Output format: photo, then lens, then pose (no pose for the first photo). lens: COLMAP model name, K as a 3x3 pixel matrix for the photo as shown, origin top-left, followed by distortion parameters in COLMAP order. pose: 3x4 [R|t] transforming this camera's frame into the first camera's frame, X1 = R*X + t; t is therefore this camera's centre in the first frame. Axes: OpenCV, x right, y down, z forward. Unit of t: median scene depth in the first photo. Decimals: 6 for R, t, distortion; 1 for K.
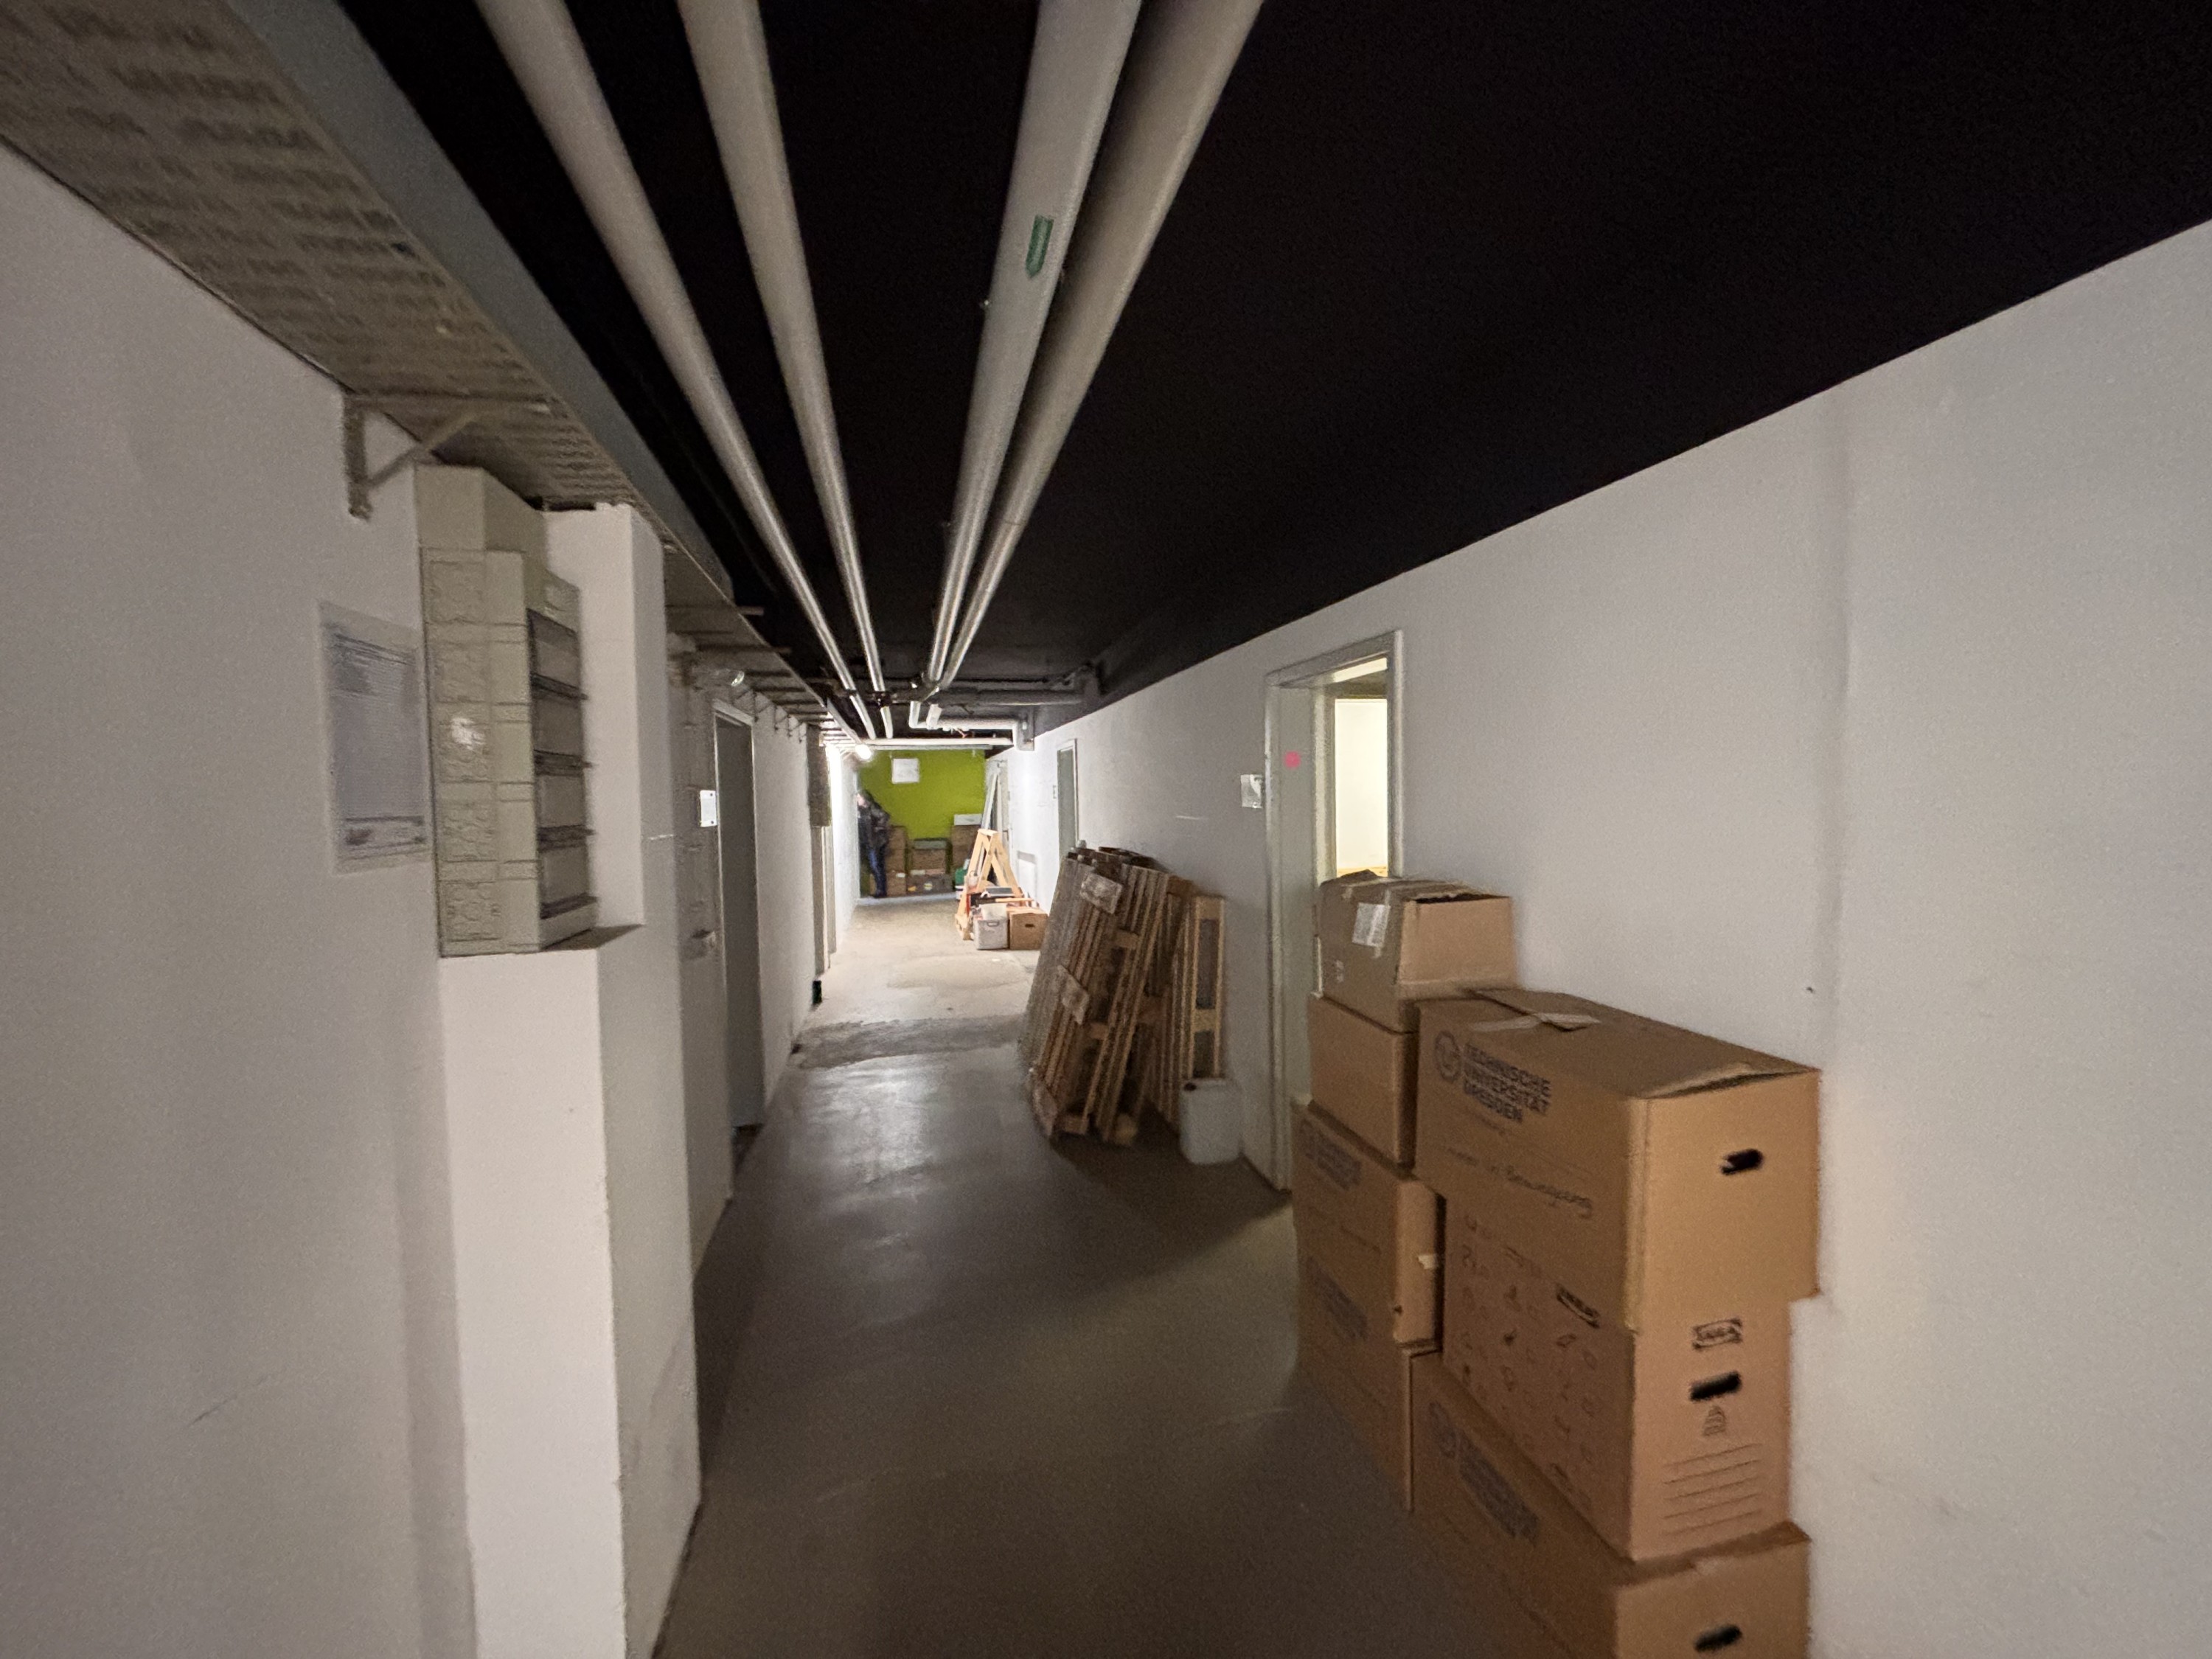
lens RADIAL K [[885.6, 0, 1107.2], [0, 885.6, 828.2], [0, 0, 1]] dist [0.001120, 0.000013]
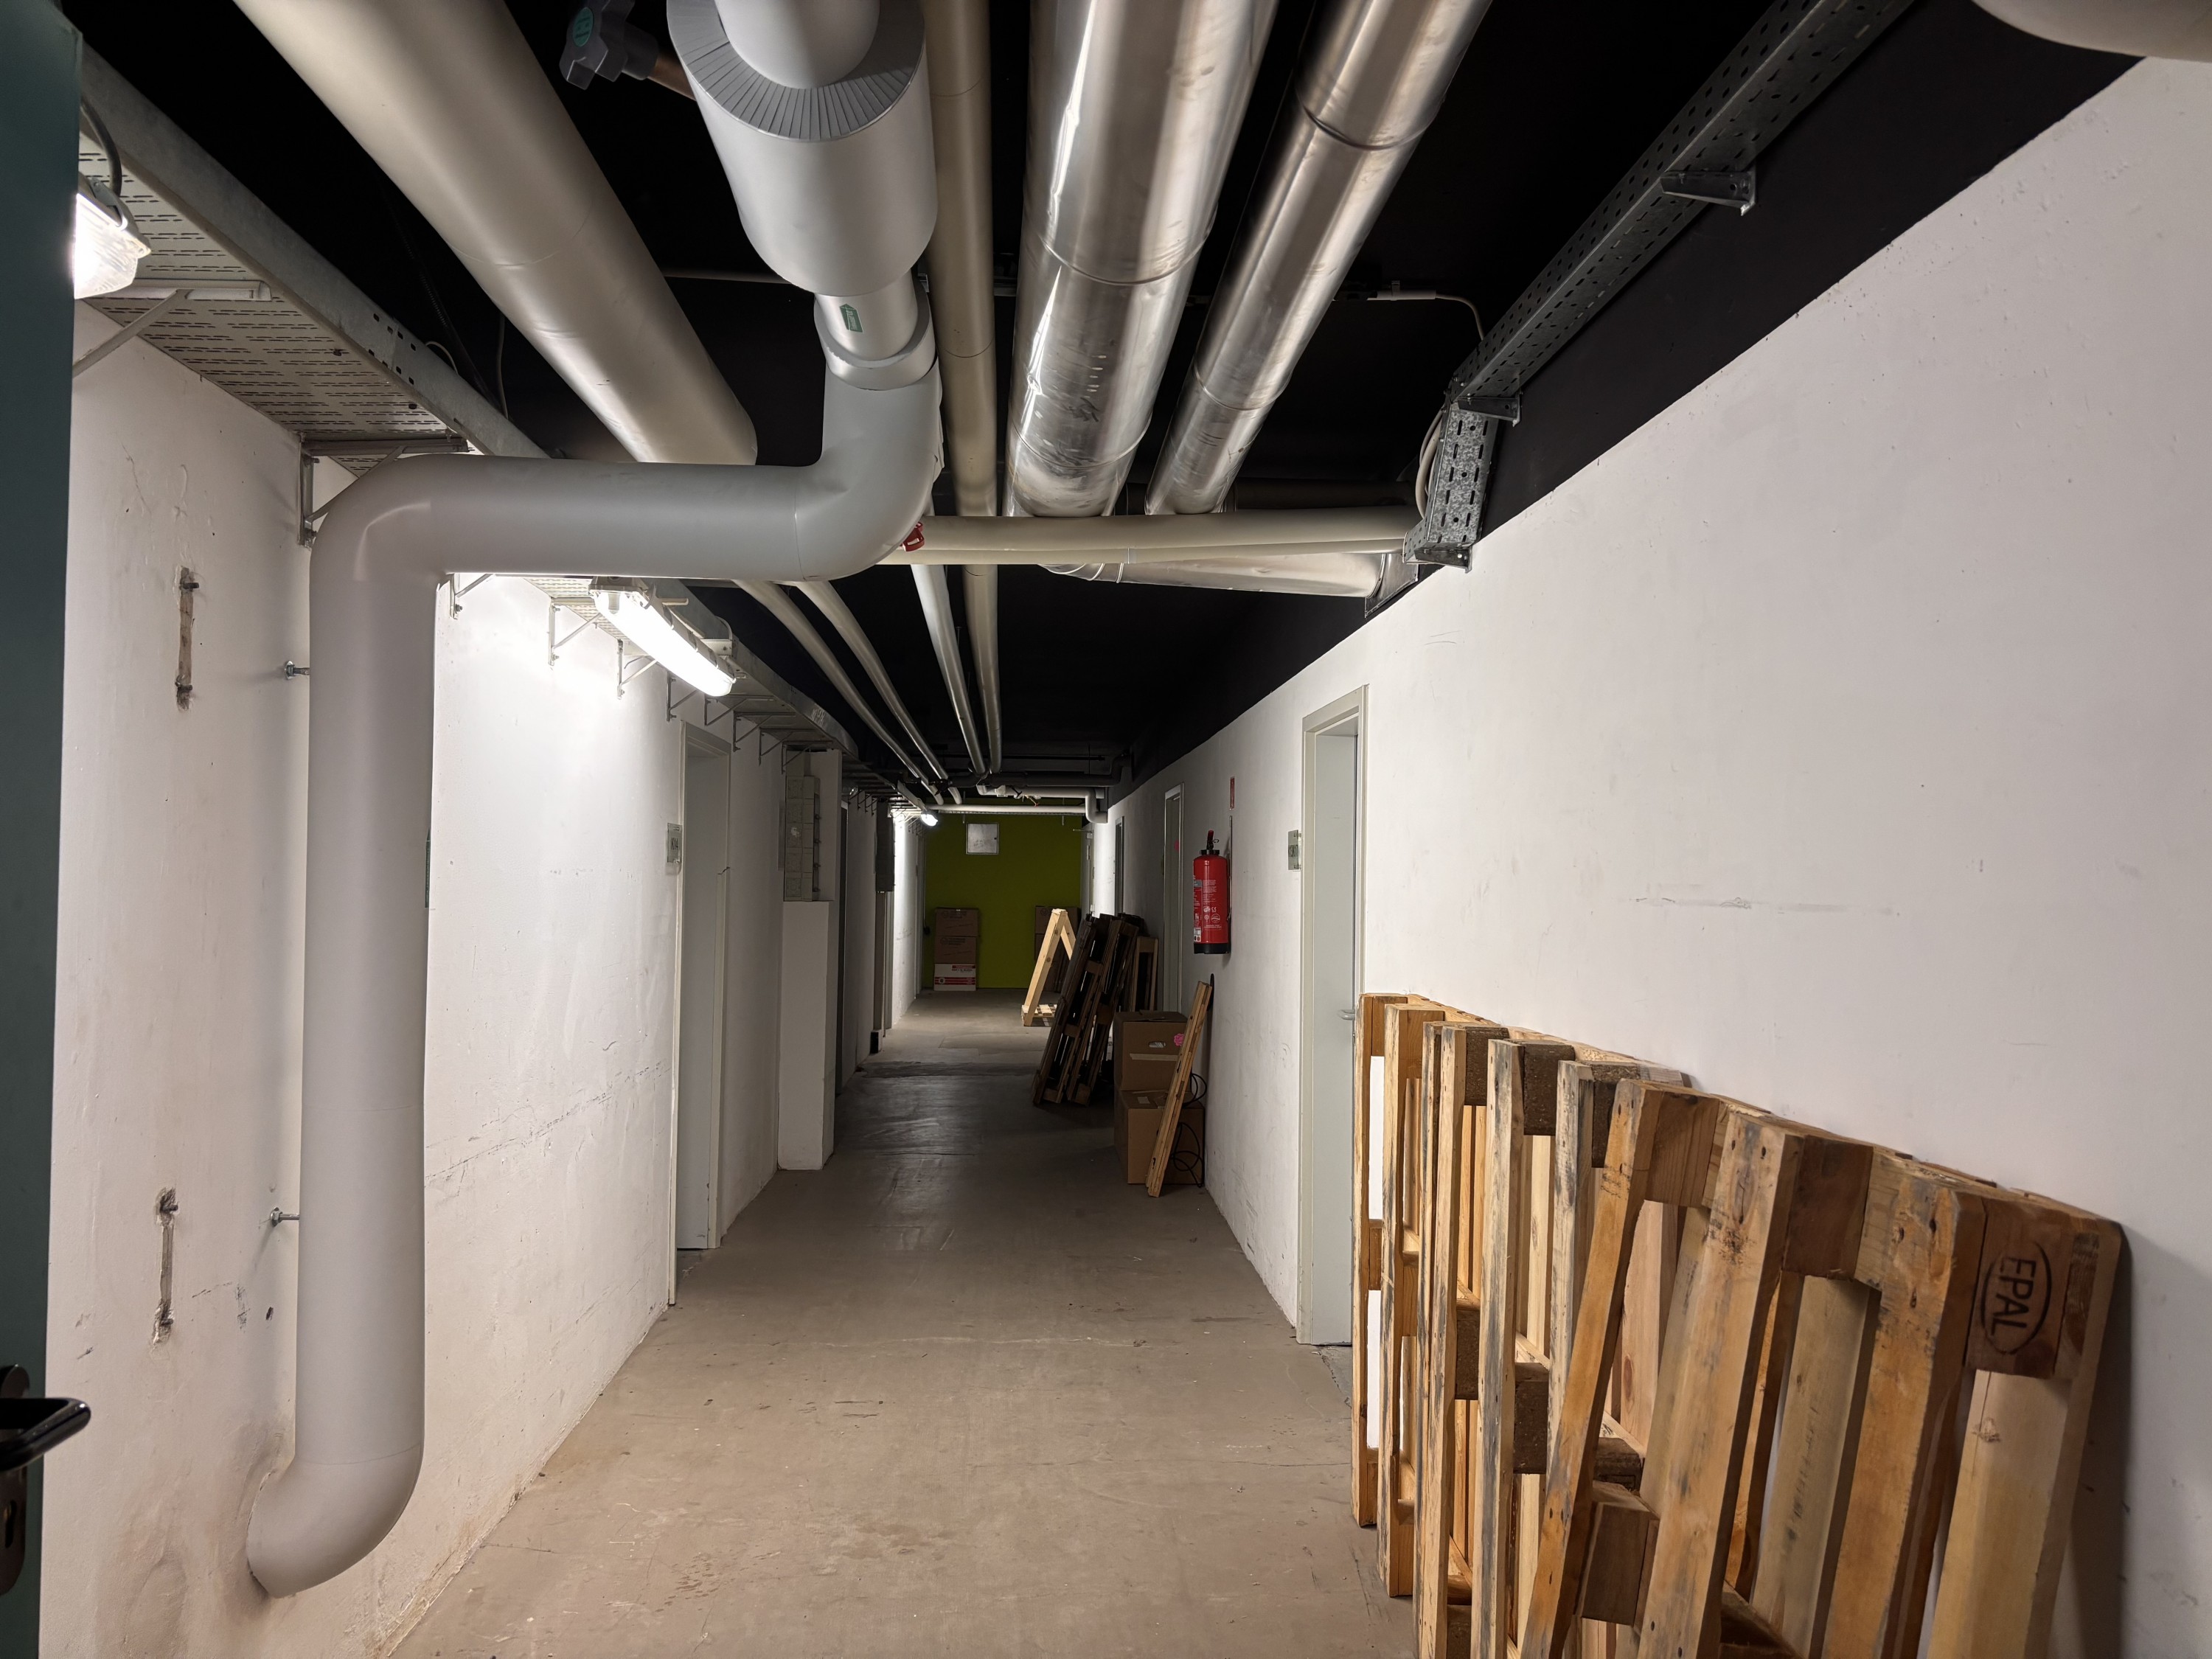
lens RADIAL K [[1684.4, 0, 1104.0], [0, 1684.4, 836.2], [0, 0, 1]] dist [0.031704, -0.035273]
pose [[0.984854, 0.029611, -0.170836, 0.306601], [-0.040953, 0.997157, -0.063252, 0.053513], [0.168477, 0.069290, 0.983267, -1.041216]]
